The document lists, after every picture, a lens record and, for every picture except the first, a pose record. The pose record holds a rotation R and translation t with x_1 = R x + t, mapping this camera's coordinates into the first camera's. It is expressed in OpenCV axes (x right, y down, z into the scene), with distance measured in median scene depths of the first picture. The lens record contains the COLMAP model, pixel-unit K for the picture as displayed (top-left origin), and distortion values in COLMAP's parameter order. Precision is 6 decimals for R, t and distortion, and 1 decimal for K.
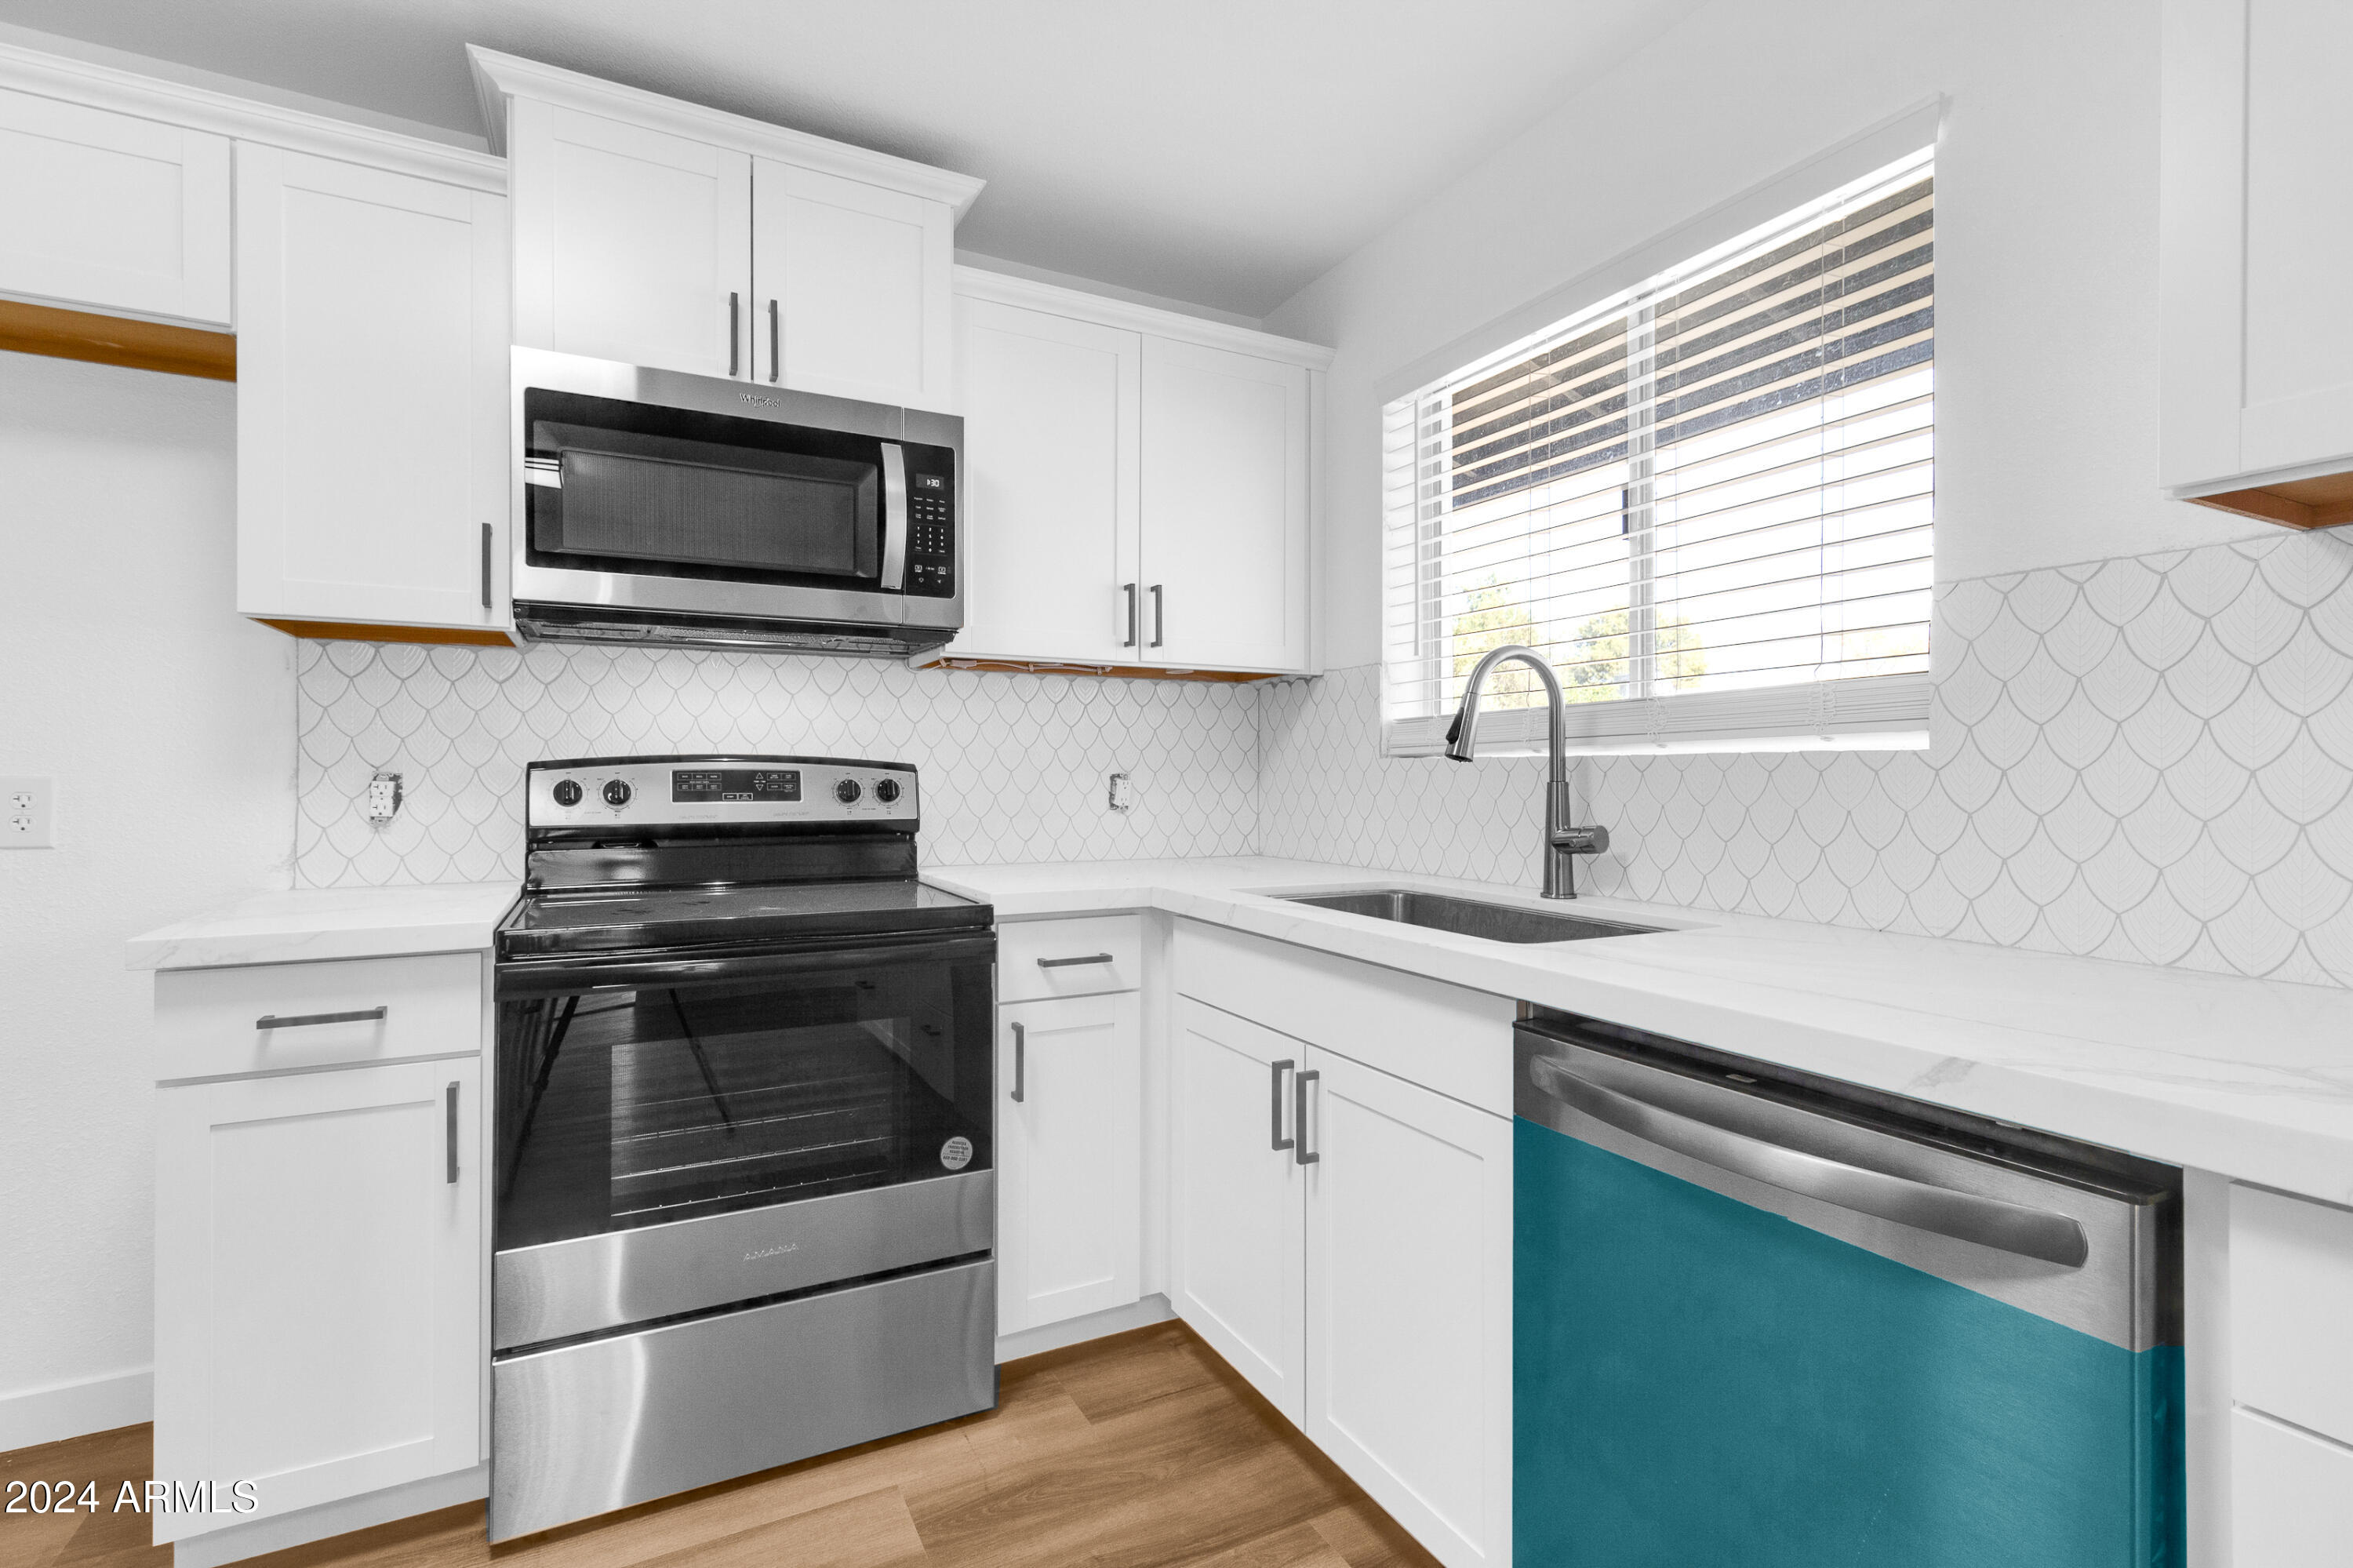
lens RADIAL K [[1084.7, 0, 1180.8], [0, 1084.7, 776.5], [0, 0, 1]] dist [0.003438, 0.001155]
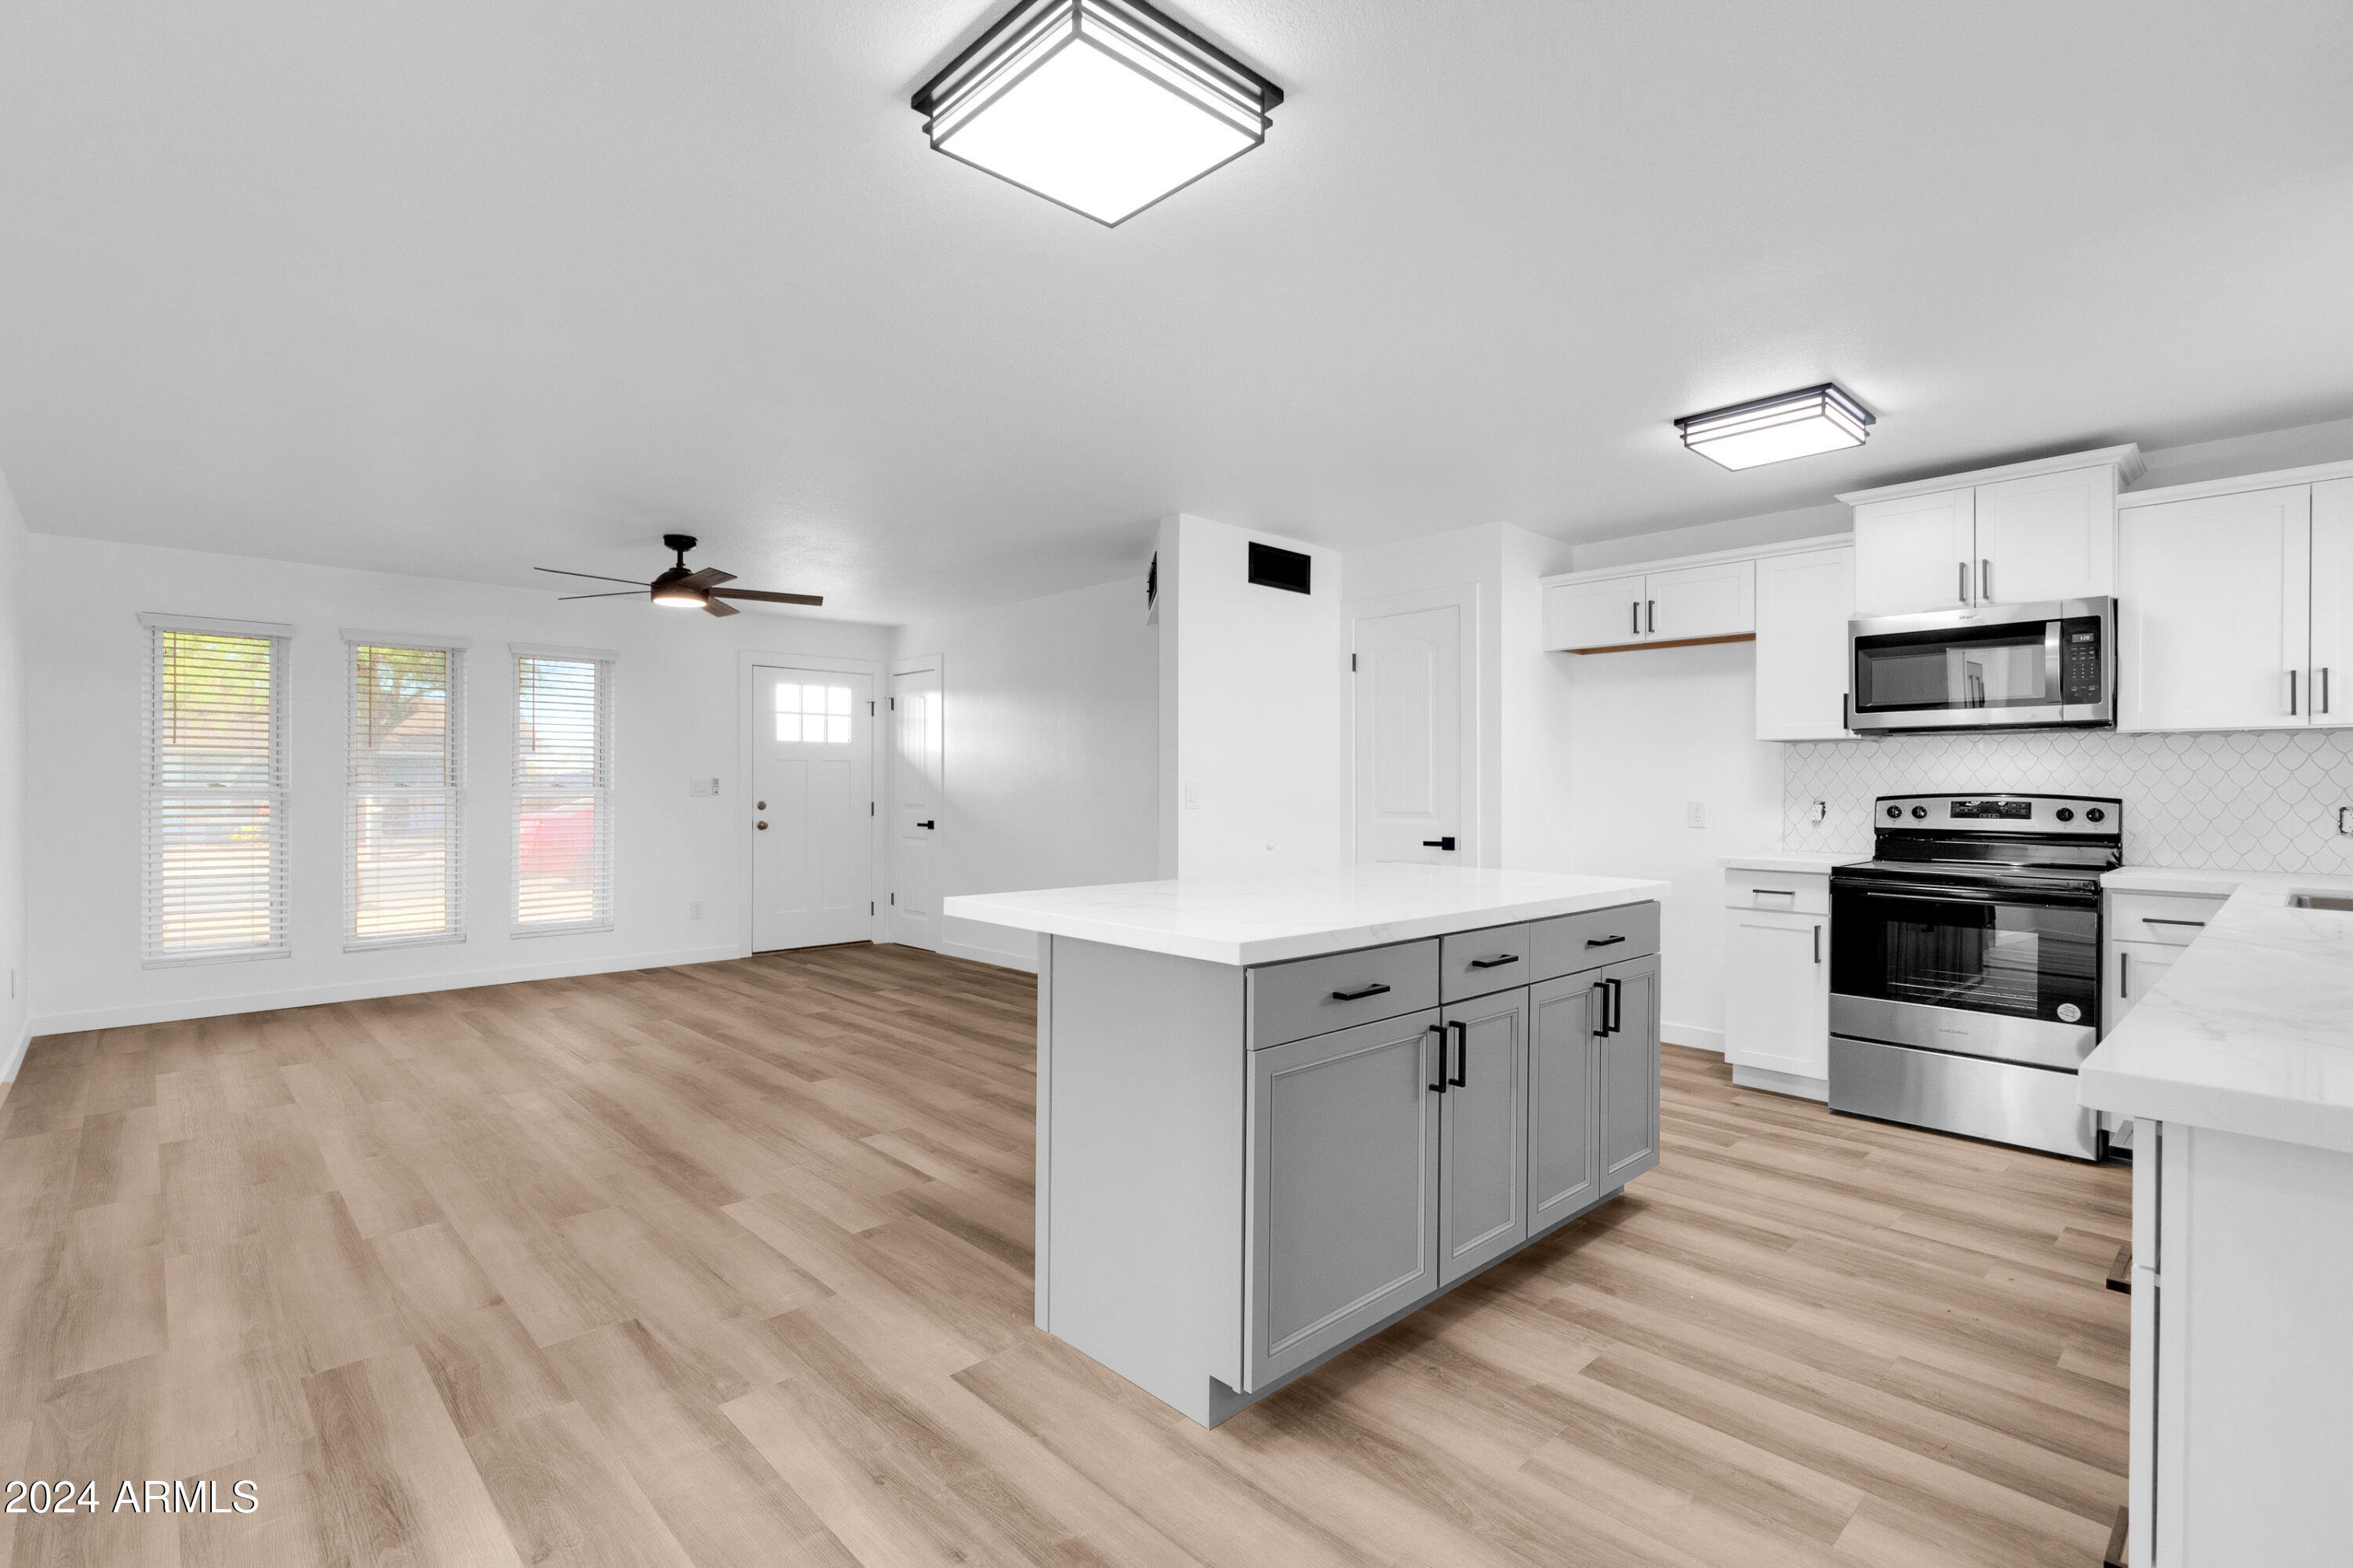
lens RADIAL K [[1084.7, 0, 1190.7], [0, 1084.7, 786.3], [0, 0, 1]] dist [0.003438, 0.001155]
pose [[0.283374, 0.000756, -0.959009, 1.028774], [-0.003990, 0.999992, -0.000390, -0.026974], [0.959001, 0.003937, 0.283374, -0.857496]]
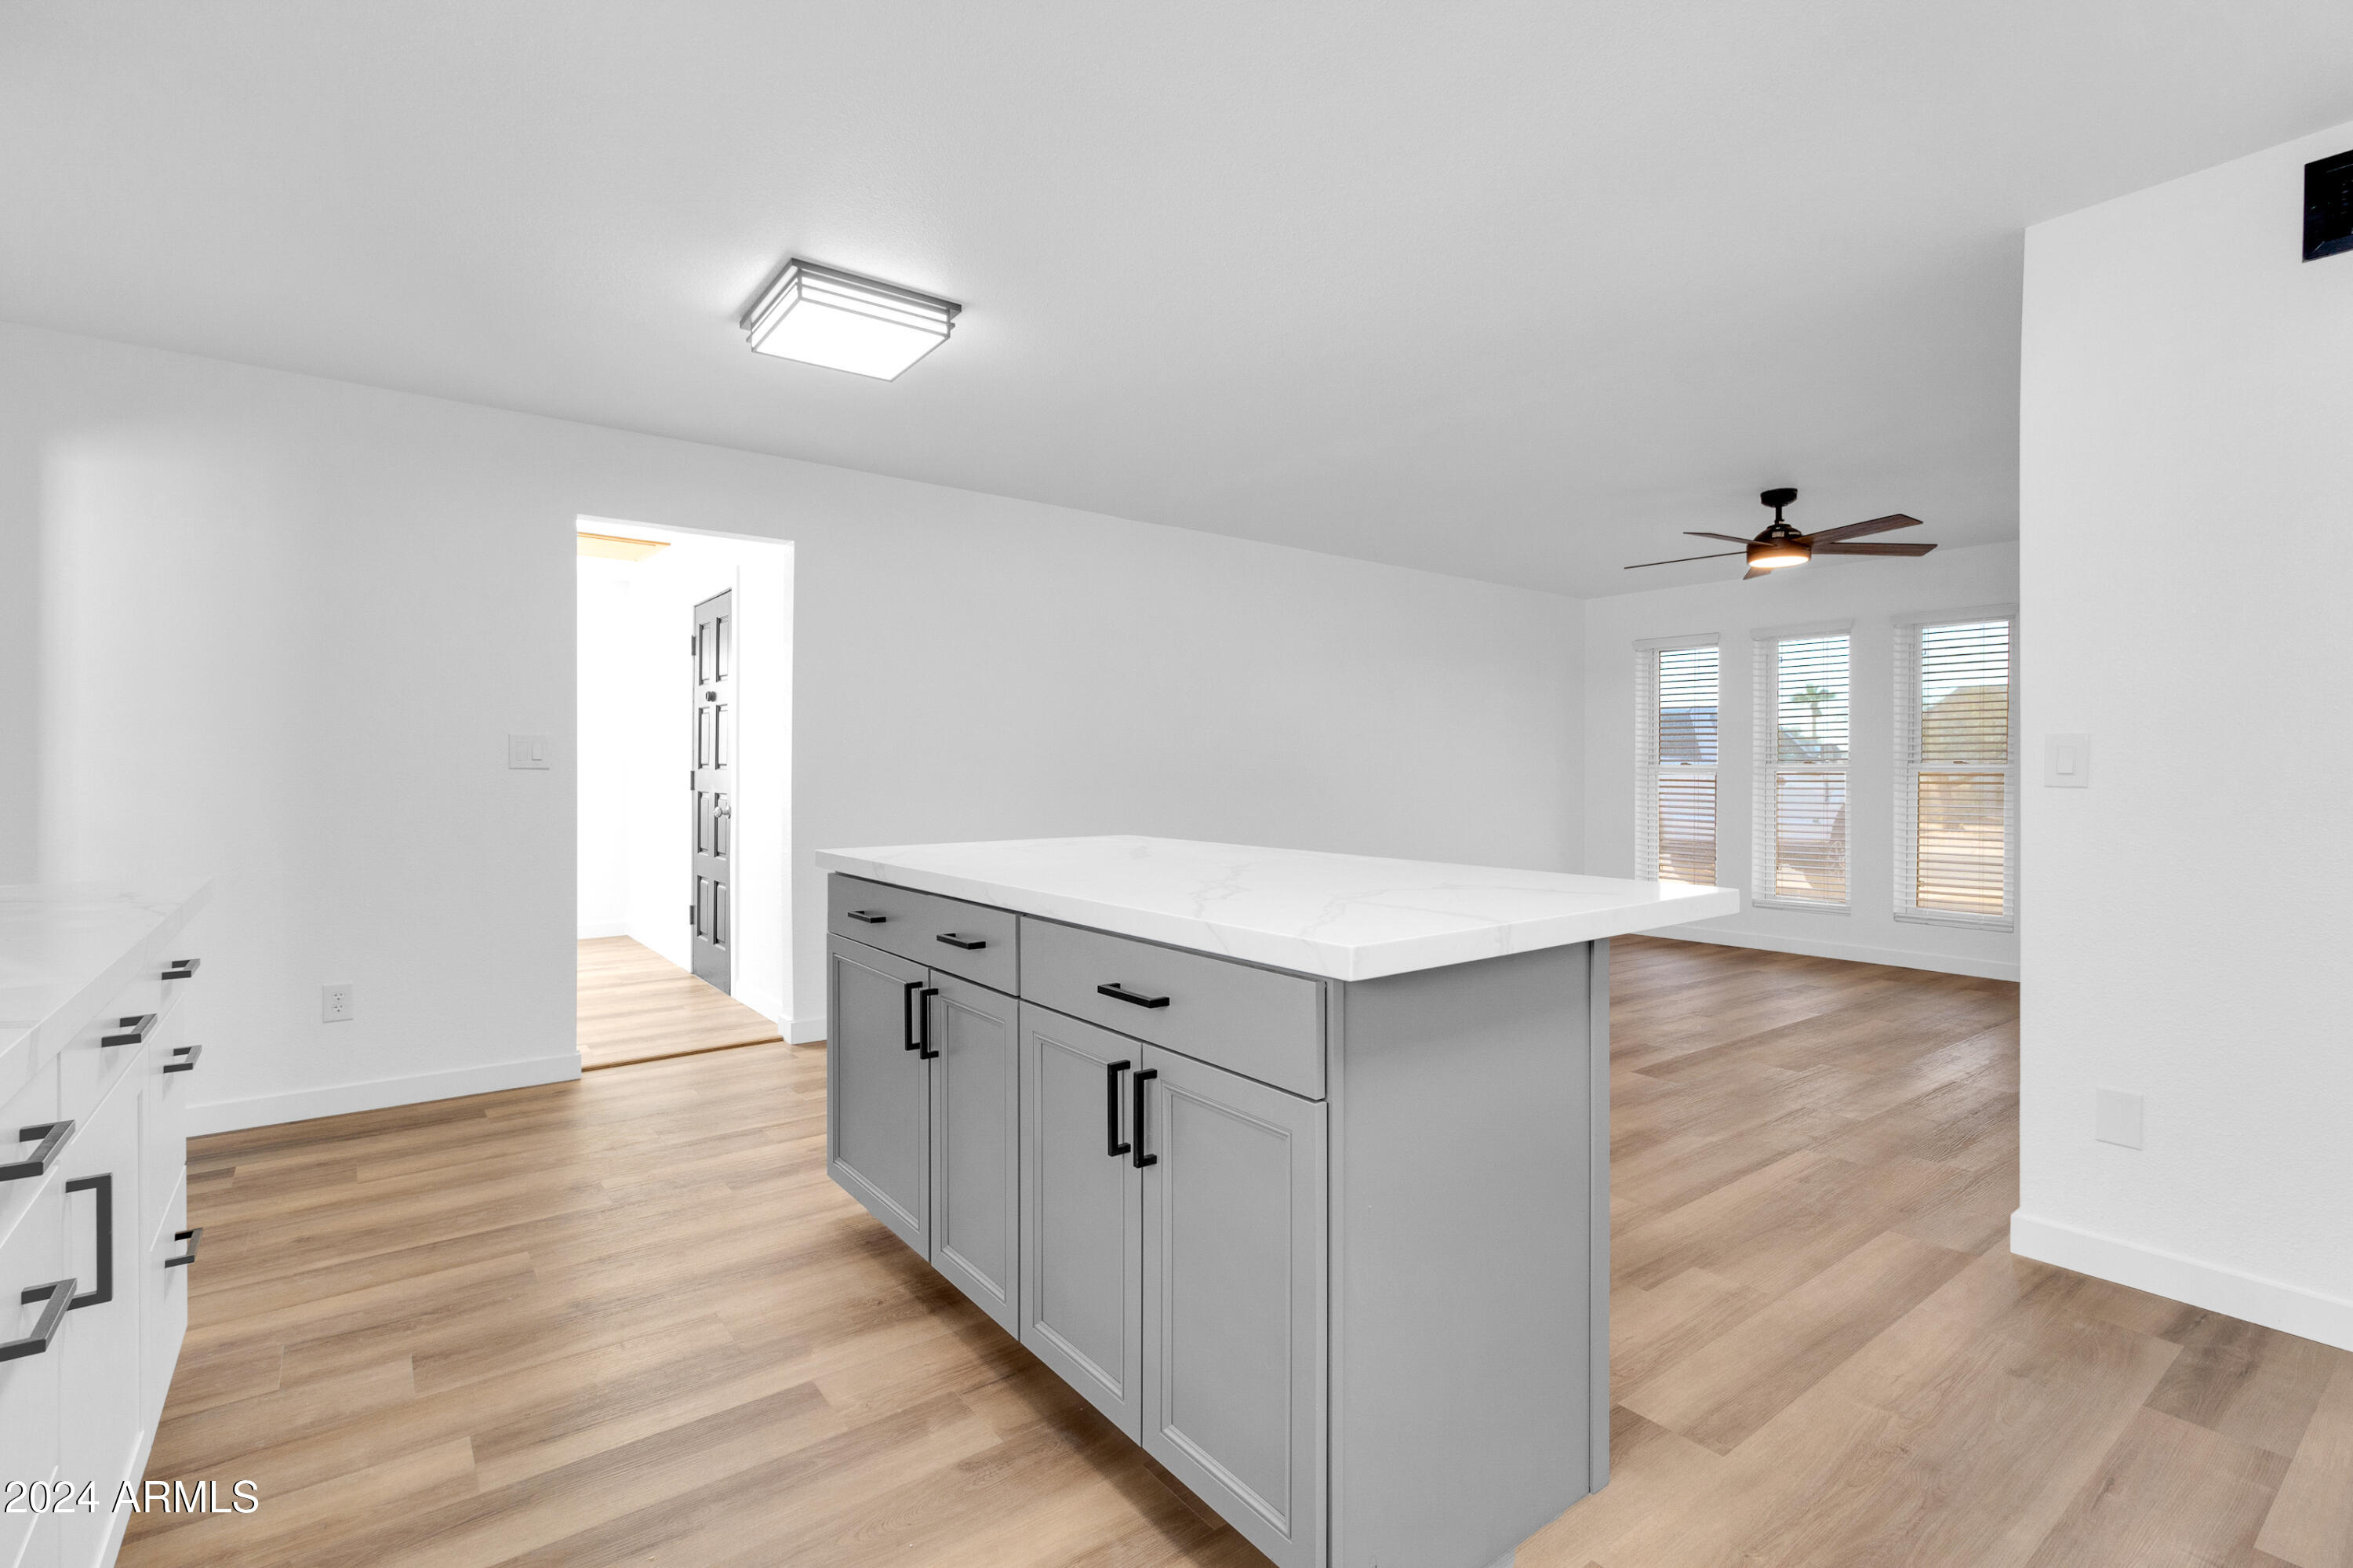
lens RADIAL K [[1084.7, 0, 1182.8], [0, 1084.7, 769.7], [0, 0, 1]] dist [0.003438, 0.001155]
pose [[-0.984557, -0.001655, -0.175056, -0.024206], [-0.002234, 0.999993, 0.003110, -0.001194], [0.175050, 0.003453, -0.984554, 0.792931]]
